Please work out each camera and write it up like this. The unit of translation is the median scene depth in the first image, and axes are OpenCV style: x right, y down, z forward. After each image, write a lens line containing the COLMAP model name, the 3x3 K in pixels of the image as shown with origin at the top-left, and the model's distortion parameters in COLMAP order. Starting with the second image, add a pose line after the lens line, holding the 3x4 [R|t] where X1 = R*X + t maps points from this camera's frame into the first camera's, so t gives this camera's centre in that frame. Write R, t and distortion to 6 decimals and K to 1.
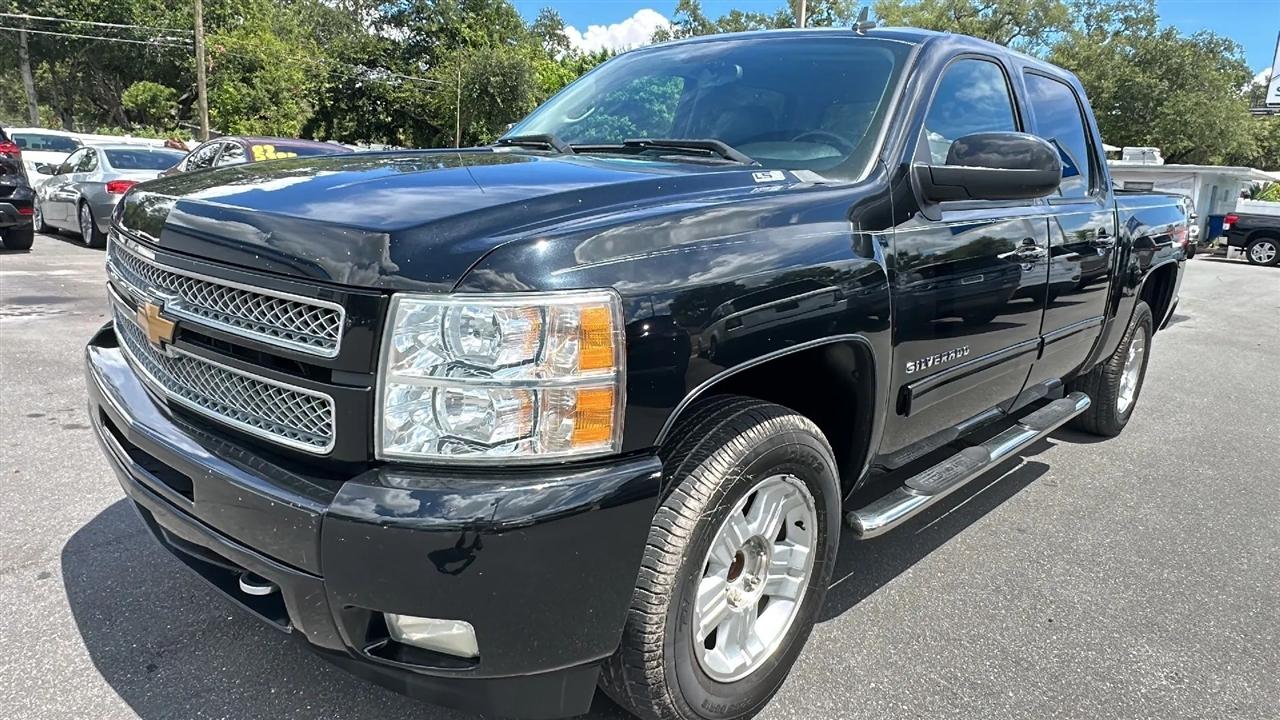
lens RADIAL K [[807.5, 0, 640.0], [0, 807.5, 360.0], [0, 0, 1]] dist [-0.001053, 0.002067]
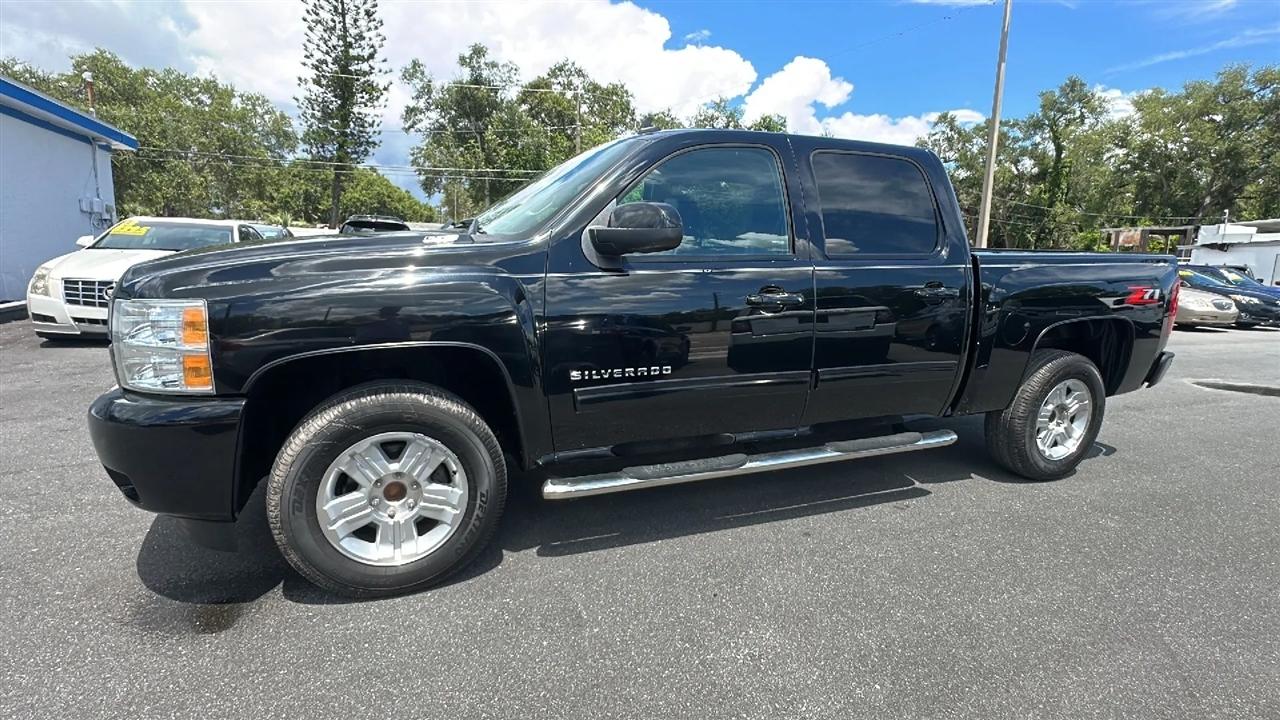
lens RADIAL K [[601.3, 0, 640.0], [0, 601.3, 360.0], [0, 0, 1]] dist [-0.001889, -0.000875]
pose [[0.911694, 0.050570, -0.407747, 0.636674], [-0.074592, 0.996277, -0.043221, 0.014381], [0.404043, 0.069819, 0.912071, 0.087627]]
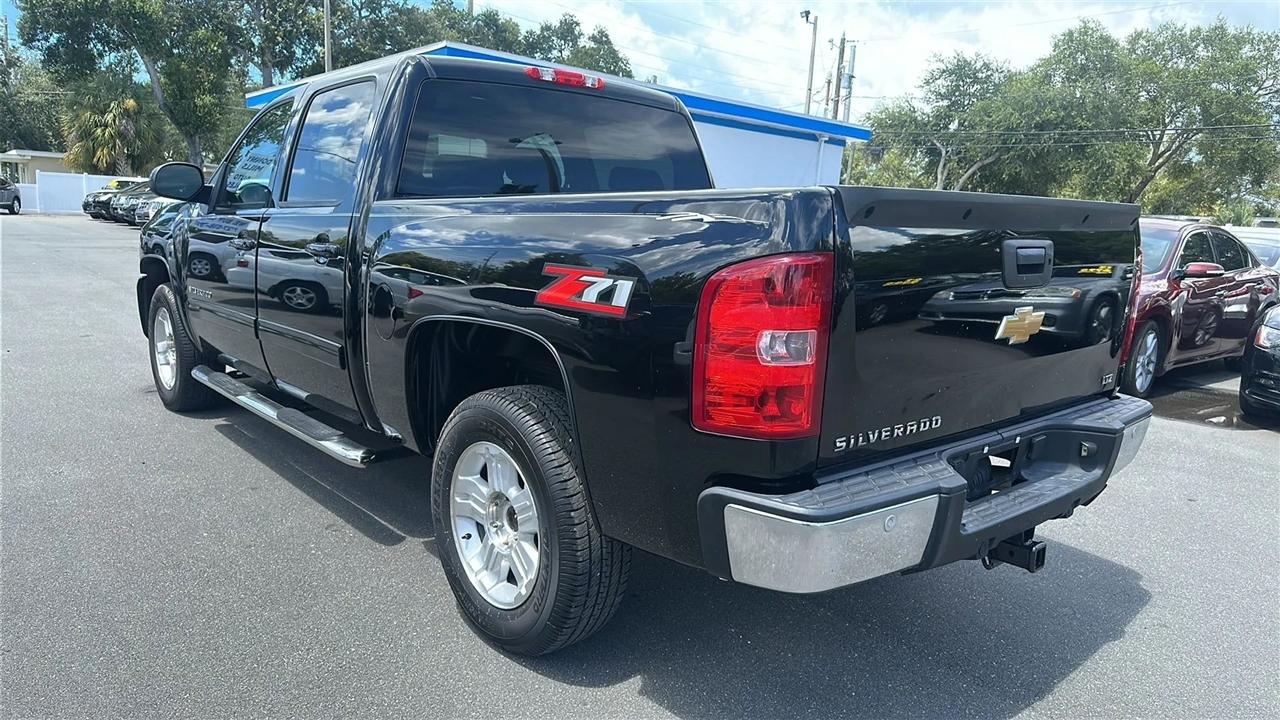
lens RADIAL K [[869.0, 0, 640.0], [0, 869.0, 360.0], [0, 0, 1]] dist [0.033406, -0.039939]
pose [[-0.095623, 0.105101, -0.989854, 1.748858], [-0.264946, 0.955852, 0.127085, -0.286500], [0.959510, 0.274410, -0.063555, 1.666998]]
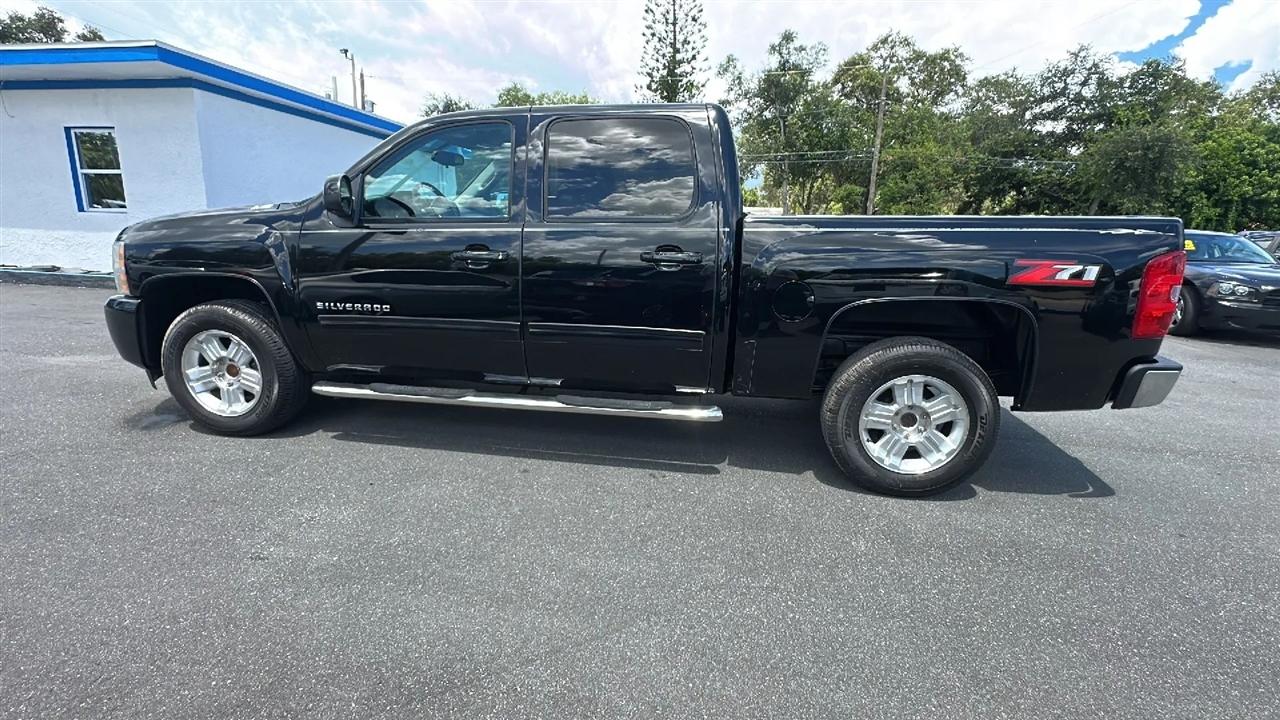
lens RADIAL K [[579.6, 0, 640.0], [0, 579.6, 360.0], [0, 0, 1]] dist [-0.003779, 0.000639]
pose [[0.570649, 0.153711, -0.806680, 1.401971], [-0.179832, 0.981873, 0.059879, -0.060520], [0.801261, 0.110896, 0.587947, 0.616367]]
